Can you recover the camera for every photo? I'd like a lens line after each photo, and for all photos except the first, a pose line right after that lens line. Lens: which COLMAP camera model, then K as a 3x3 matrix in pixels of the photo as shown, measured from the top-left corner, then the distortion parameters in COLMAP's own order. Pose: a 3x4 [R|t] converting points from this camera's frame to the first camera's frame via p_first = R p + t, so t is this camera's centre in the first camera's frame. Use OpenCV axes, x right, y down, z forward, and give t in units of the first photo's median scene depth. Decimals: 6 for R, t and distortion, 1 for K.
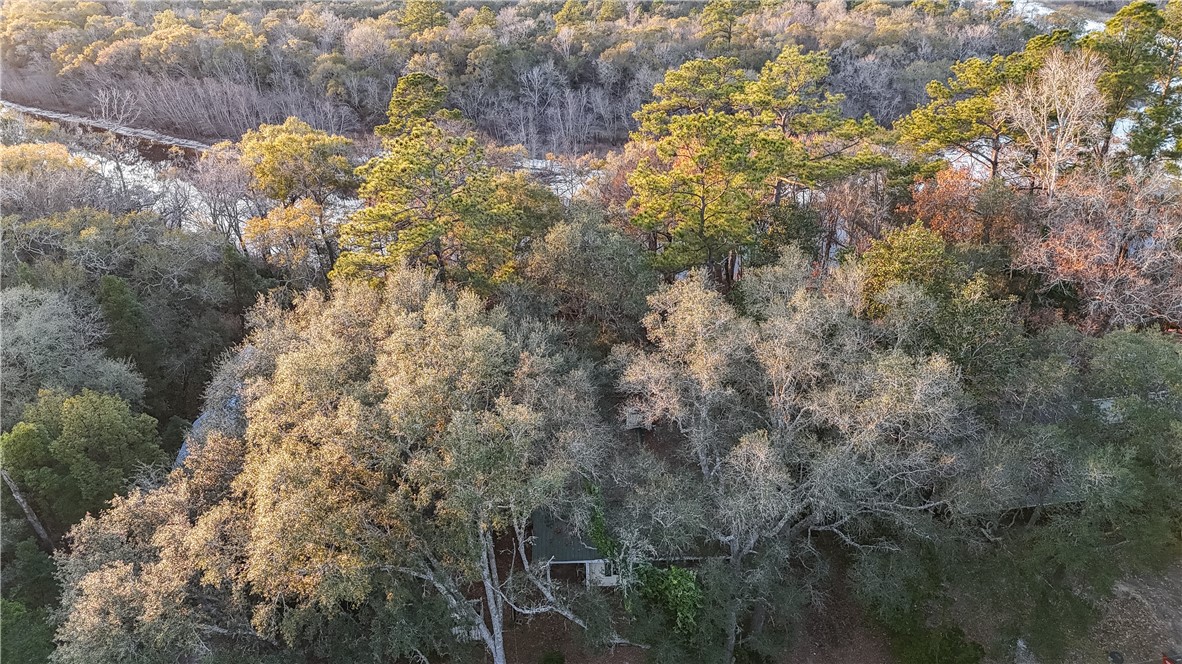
lens RADIAL K [[833.4, 0, 590.1], [0, 833.4, 320.1], [0, 0, 1]] dist [0.061518, -0.070120]
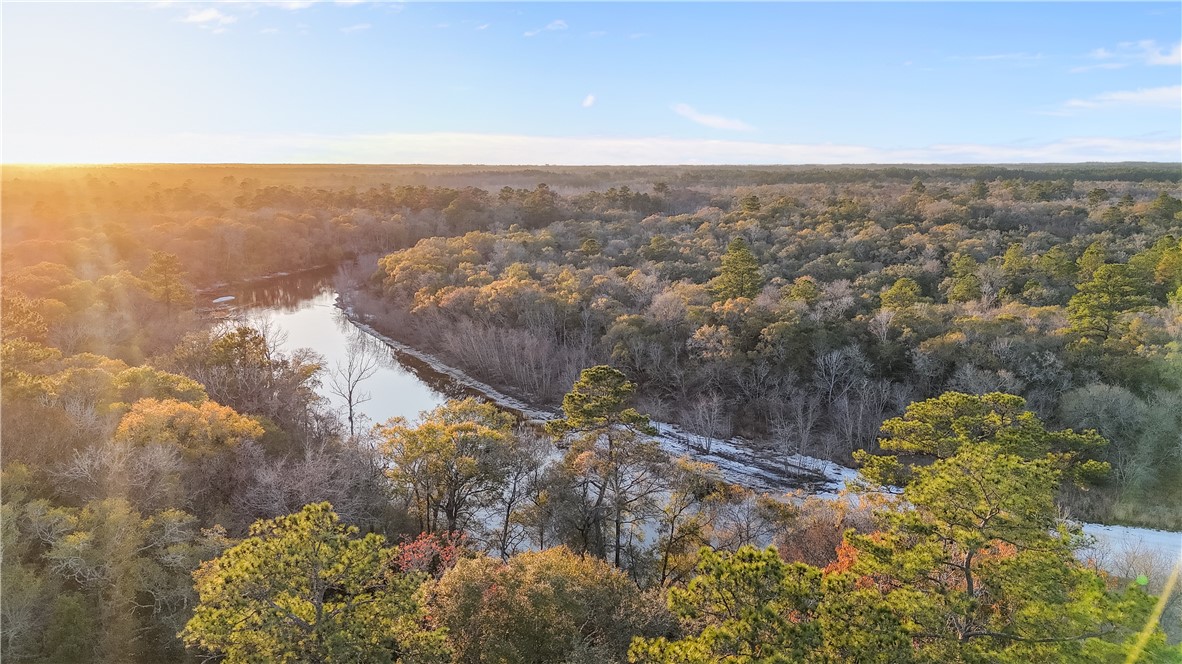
lens RADIAL K [[859.9, 0, 591.0], [0, 859.9, 332.0], [0, 0, 1]] dist [0.073180, -0.085438]
pose [[0.907405, 0.094974, -0.409385, 0.065207], [-0.202864, 0.952109, -0.228768, -0.056465], [0.368052, 0.290634, 0.883215, 0.093217]]
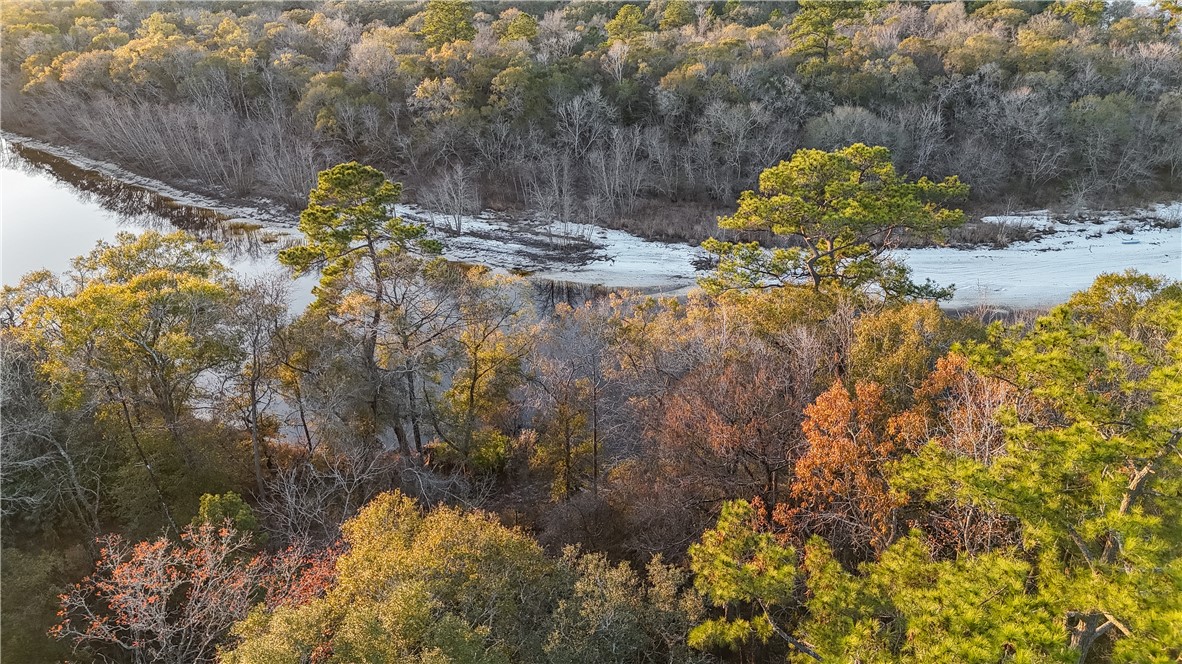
lens RADIAL K [[859.9, 0, 591.0], [0, 859.9, 332.0], [0, 0, 1]] dist [0.073180, -0.085438]
pose [[0.997491, 0.029451, -0.064374, 0.006038], [-0.028586, 0.999489, 0.014315, -0.085827], [0.064763, -0.012439, 0.997823, 0.175691]]
